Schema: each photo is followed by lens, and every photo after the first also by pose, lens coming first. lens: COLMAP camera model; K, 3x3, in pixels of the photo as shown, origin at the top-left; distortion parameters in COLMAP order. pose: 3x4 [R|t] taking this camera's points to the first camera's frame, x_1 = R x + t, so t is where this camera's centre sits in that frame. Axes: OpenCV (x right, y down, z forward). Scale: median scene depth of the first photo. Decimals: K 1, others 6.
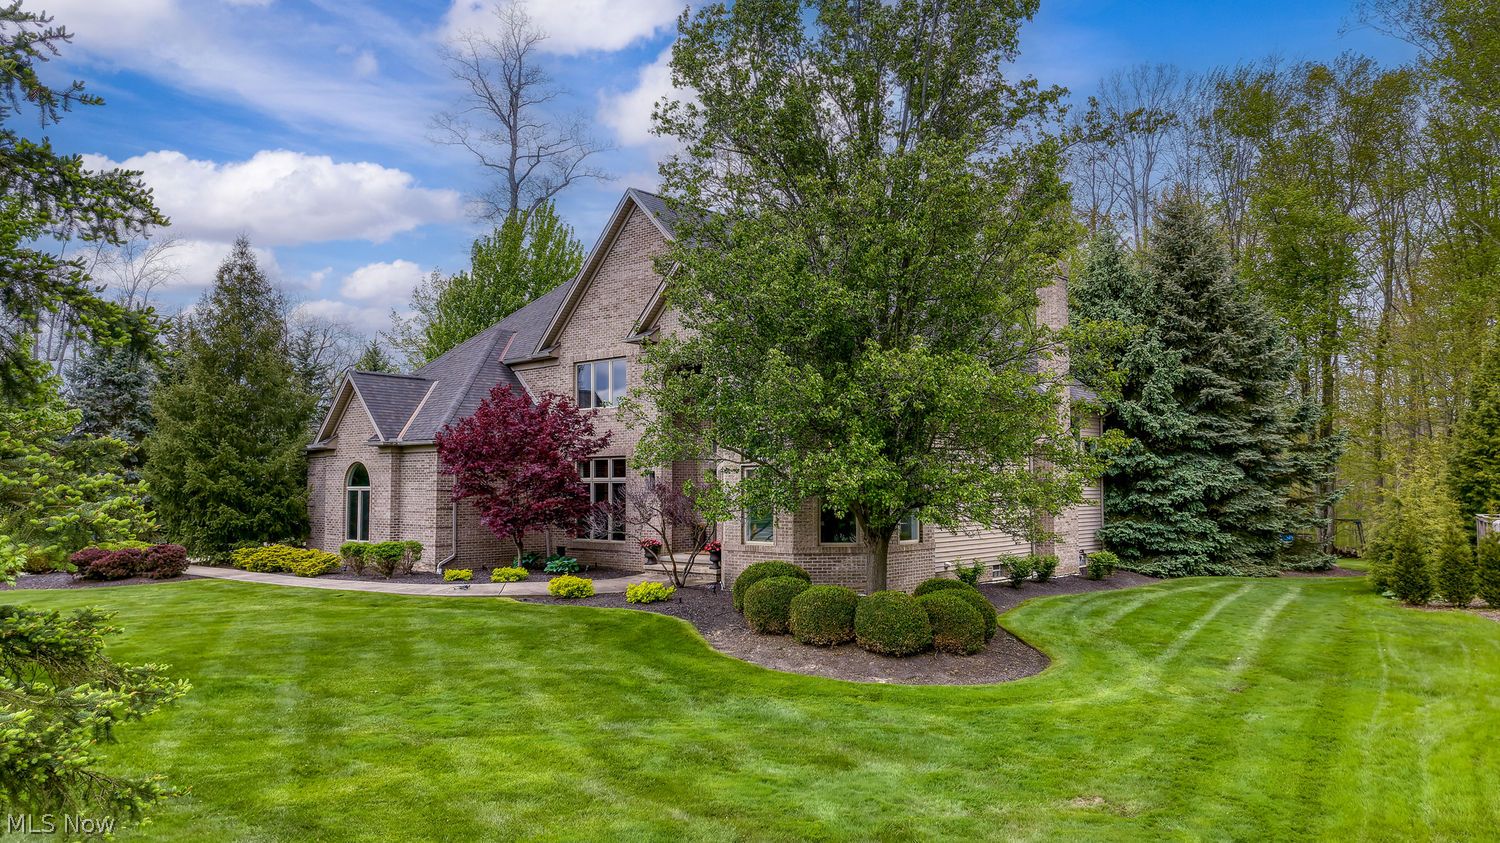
lens RADIAL K [[1023.7, 0, 750.0], [0, 1023.7, 421.5], [0, 0, 1]] dist [-0.009497, -0.005339]
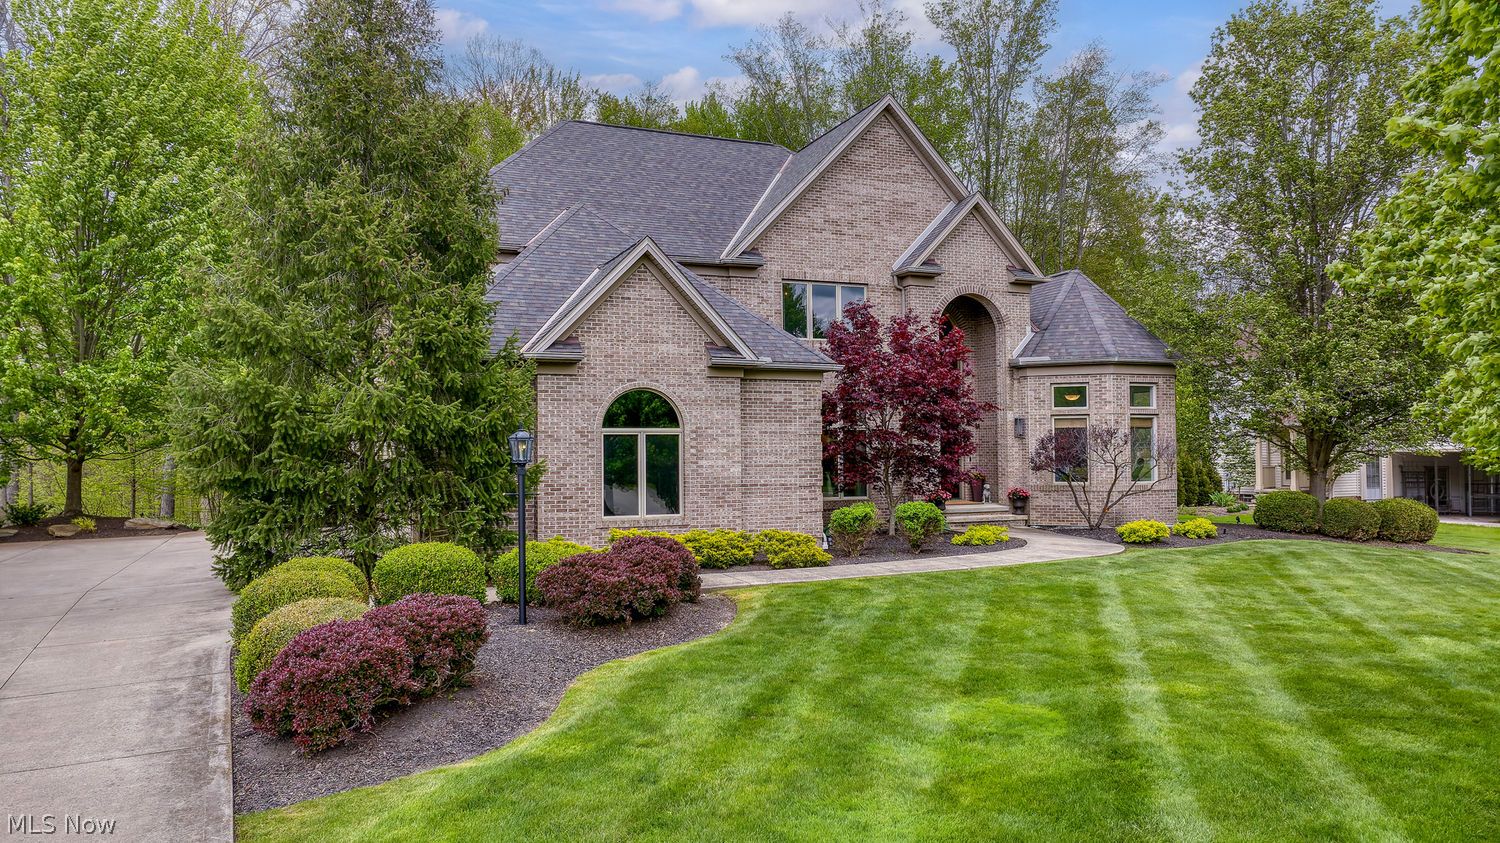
lens RADIAL K [[1023.7, 0, 750.0], [0, 1023.7, 421.5], [0, 0, 1]] dist [-0.009497, -0.005339]
pose [[0.450969, 0.026956, 0.892133, -0.919556], [-0.053030, 0.998587, -0.003366, 0.059687], [-0.890963, -0.045792, 0.451761, 0.675507]]
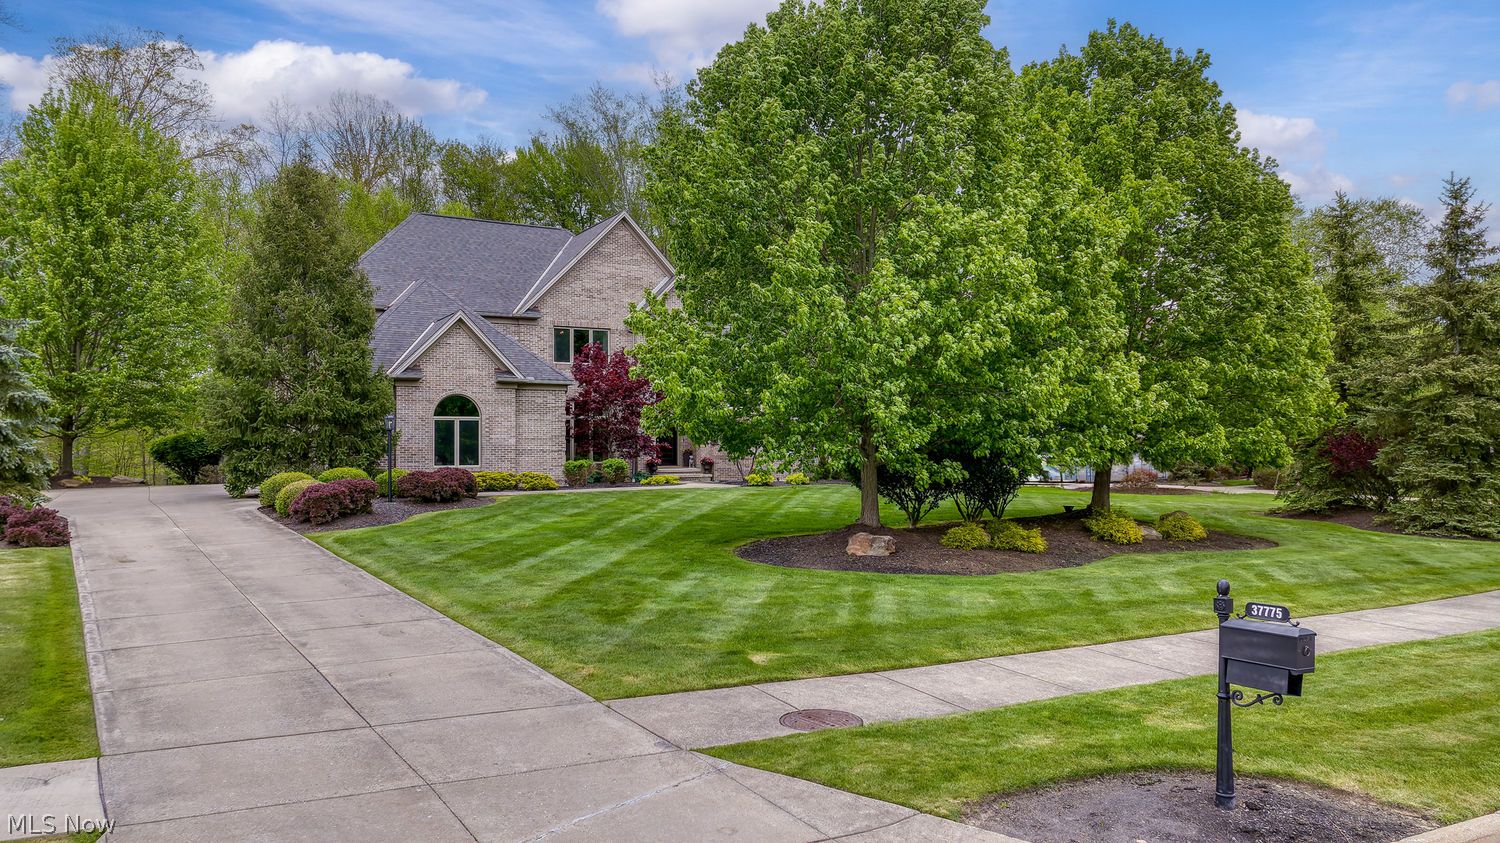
lens RADIAL K [[1023.7, 0, 750.0], [0, 1023.7, 421.5], [0, 0, 1]] dist [-0.009497, -0.005339]
pose [[0.328648, 0.028666, 0.944017, -1.337701], [-0.058520, 0.998237, -0.009939, 0.062875], [-0.942638, -0.051977, 0.329746, 0.348256]]
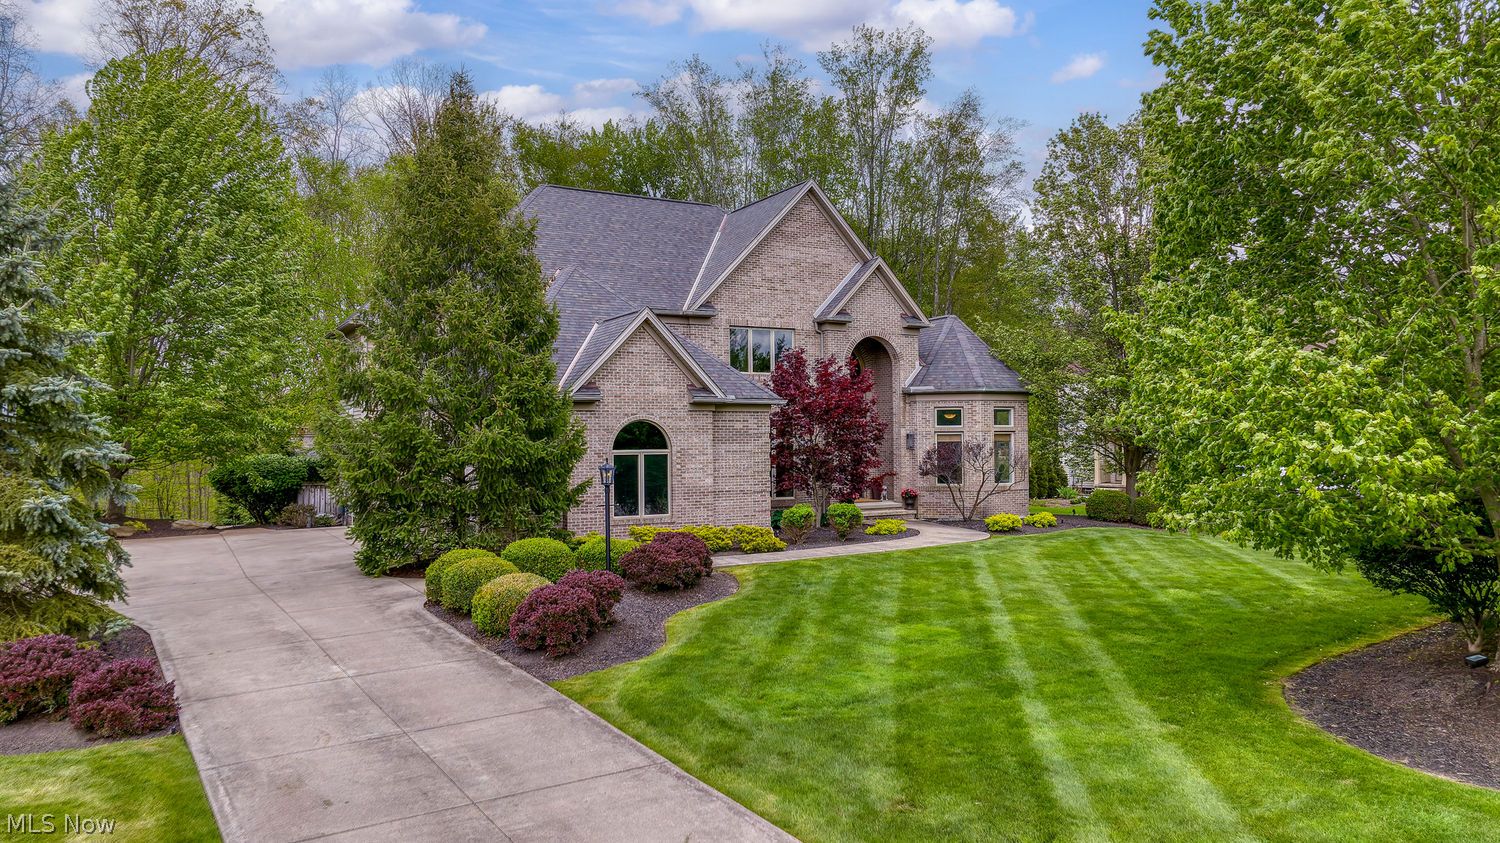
lens RADIAL K [[1023.7, 0, 750.0], [0, 1023.7, 421.5], [0, 0, 1]] dist [-0.009497, -0.005339]
pose [[0.338065, 0.017819, 0.940954, -1.147135], [-0.054921, 0.998490, 0.000824, 0.036450], [-0.939519, -0.051956, 0.338533, 0.652417]]
